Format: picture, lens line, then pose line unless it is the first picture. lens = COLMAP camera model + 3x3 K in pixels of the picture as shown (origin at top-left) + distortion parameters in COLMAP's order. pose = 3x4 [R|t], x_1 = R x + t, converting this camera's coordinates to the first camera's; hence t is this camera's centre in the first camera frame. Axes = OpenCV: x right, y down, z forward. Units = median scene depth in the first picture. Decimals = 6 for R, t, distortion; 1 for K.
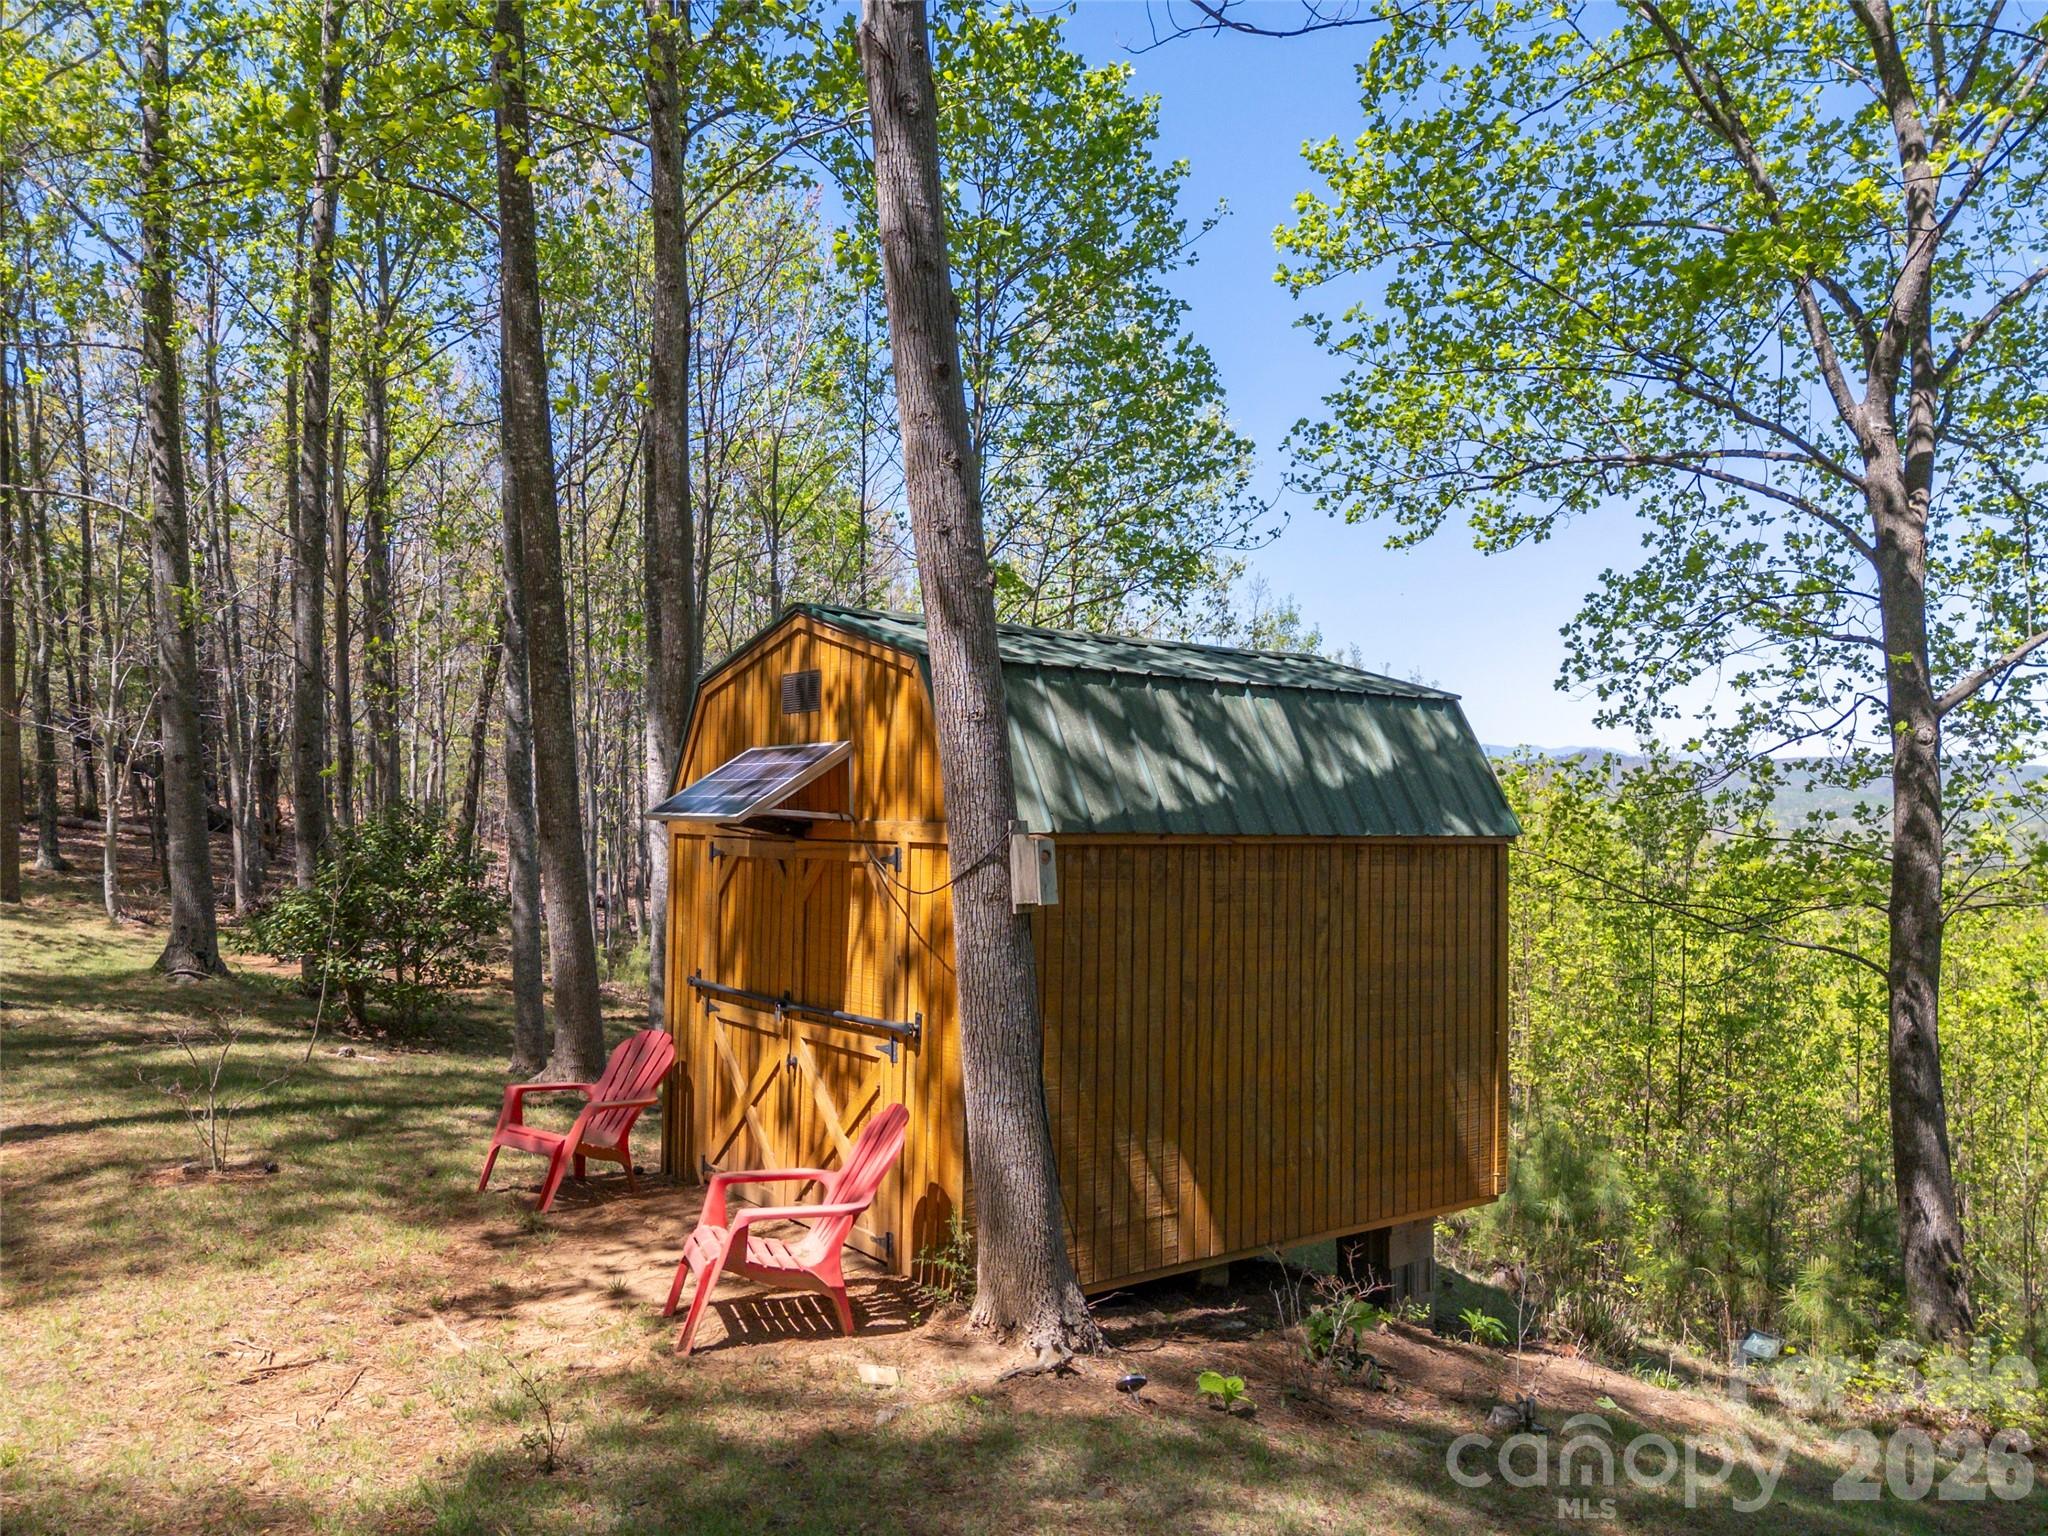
lens RADIAL K [[1486.6, 0, 1021.9], [0, 1486.6, 781.0], [0, 0, 1]] dist [0.079017, -0.063490]
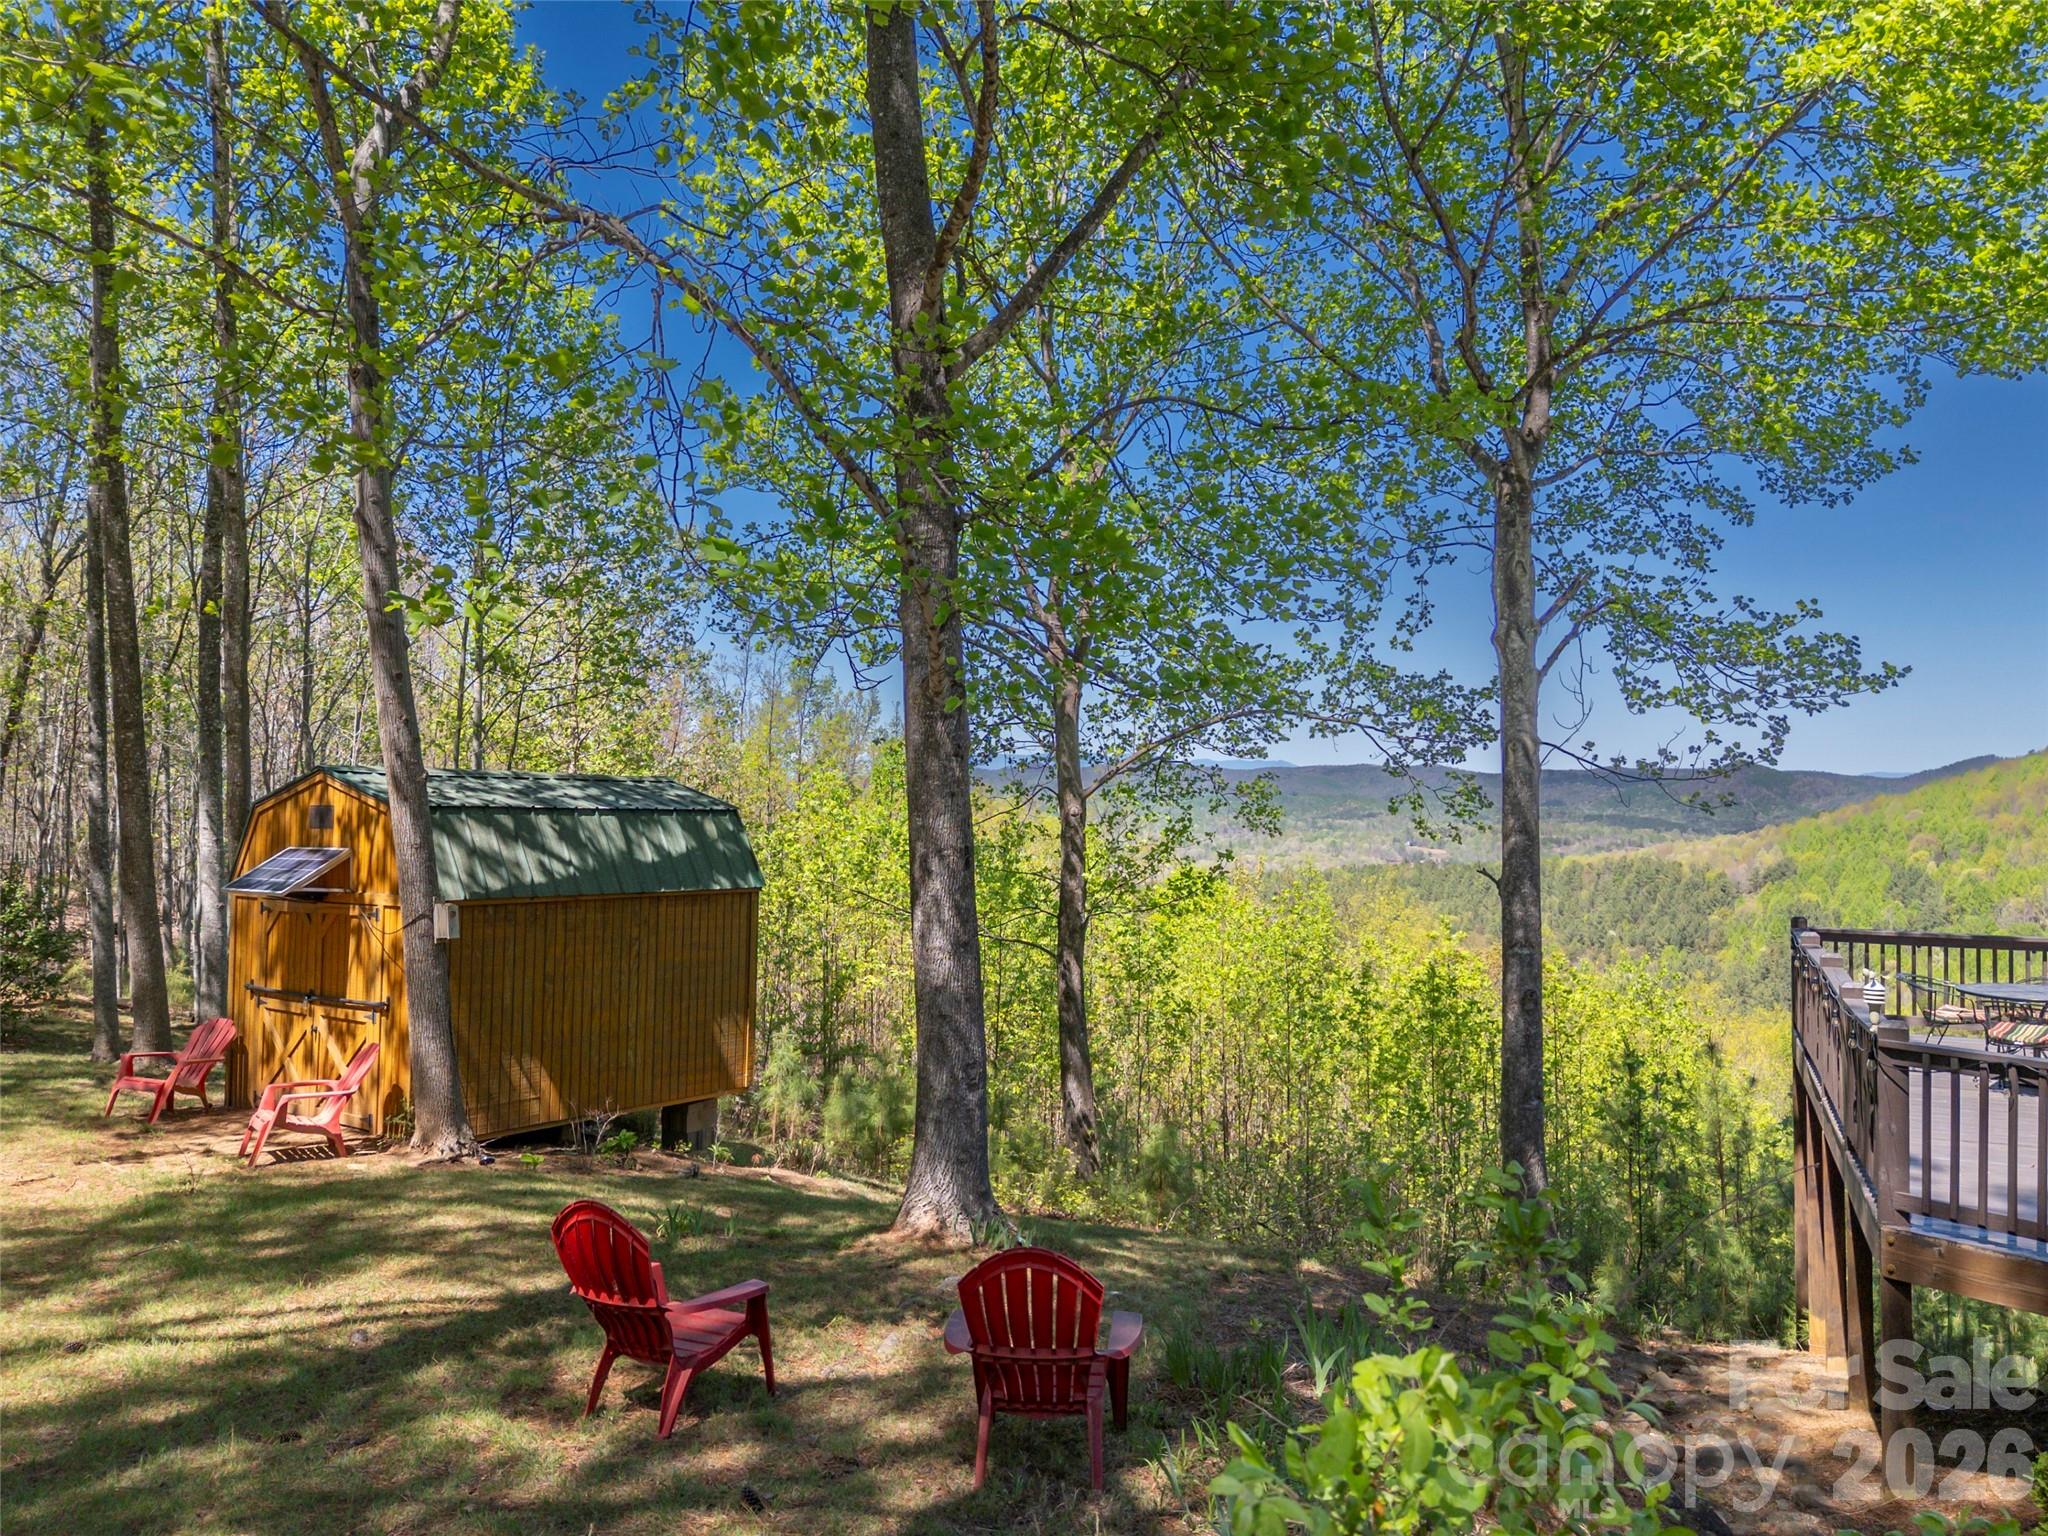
lens RADIAL K [[1486.6, 0, 1017.4], [0, 1486.6, 783.5], [0, 0, 1]] dist [0.079017, -0.063490]
pose [[0.961475, 0.001165, 0.274889, 0.156237], [-0.000428, 0.999996, -0.002744, -0.097033], [-0.274891, 0.002521, 0.961472, -0.947140]]
